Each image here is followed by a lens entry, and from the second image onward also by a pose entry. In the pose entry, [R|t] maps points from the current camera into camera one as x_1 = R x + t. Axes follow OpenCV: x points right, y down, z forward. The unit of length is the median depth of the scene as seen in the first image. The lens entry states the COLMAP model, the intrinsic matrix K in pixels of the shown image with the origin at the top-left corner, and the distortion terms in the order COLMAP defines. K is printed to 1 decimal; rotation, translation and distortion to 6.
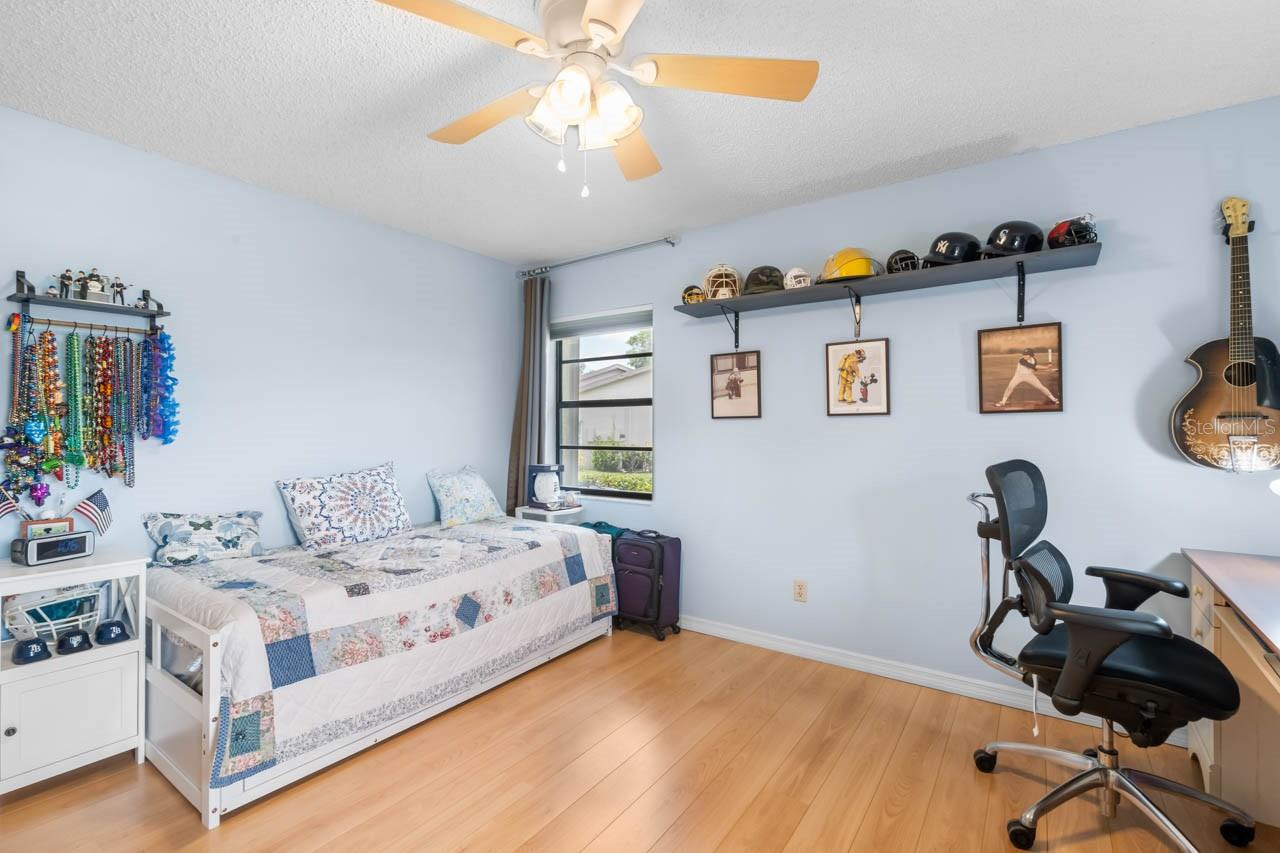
lens RADIAL K [[575.8, 0, 640.2], [0, 575.8, 416.9], [0, 0, 1]] dist [0.002708, 0.000092]
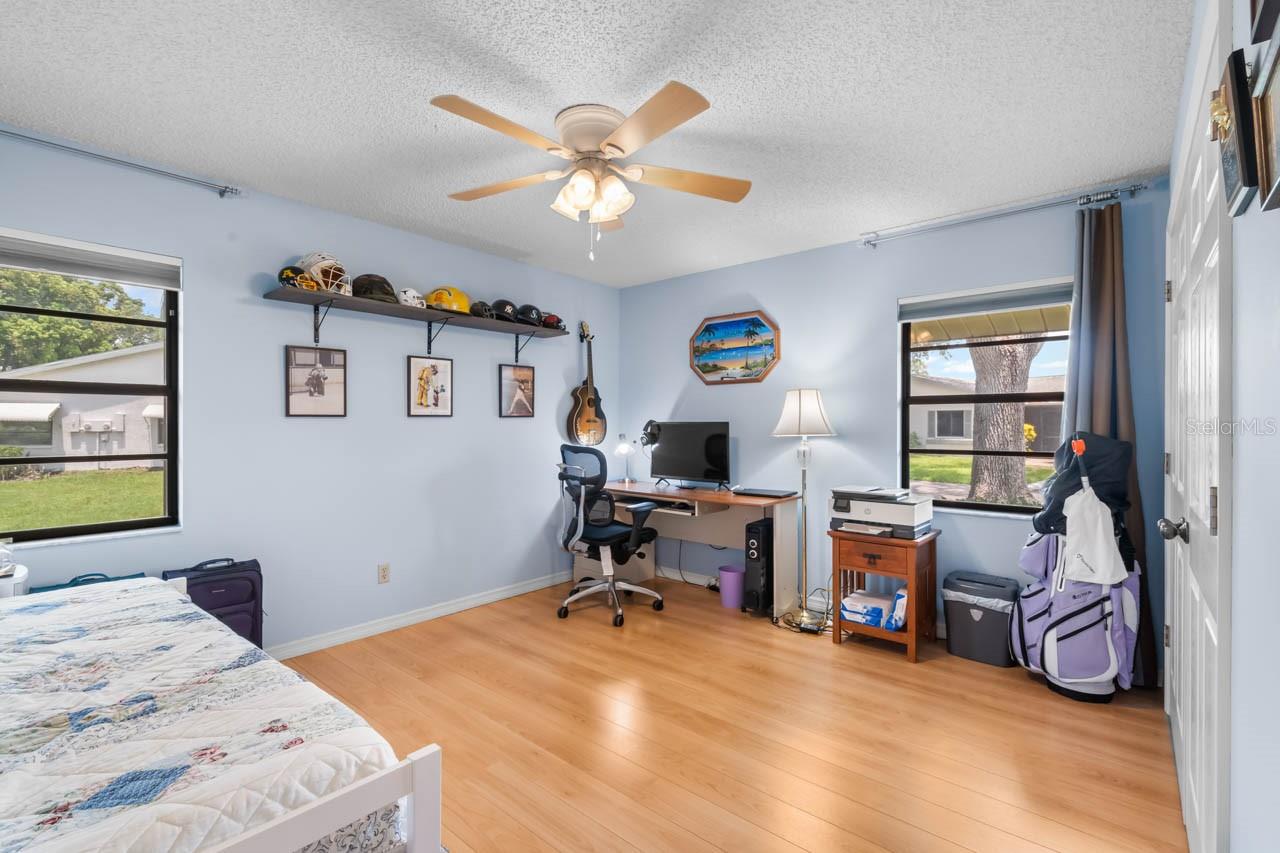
lens RADIAL K [[575.8, 0, 640.2], [0, 575.8, 416.9], [0, 0, 1]] dist [0.002708, 0.000092]
pose [[0.083913, 0.019455, 0.996283, -0.838120], [-0.014538, 0.999727, -0.018298, 0.014122], [-0.996367, -0.012949, 0.084173, 0.441913]]
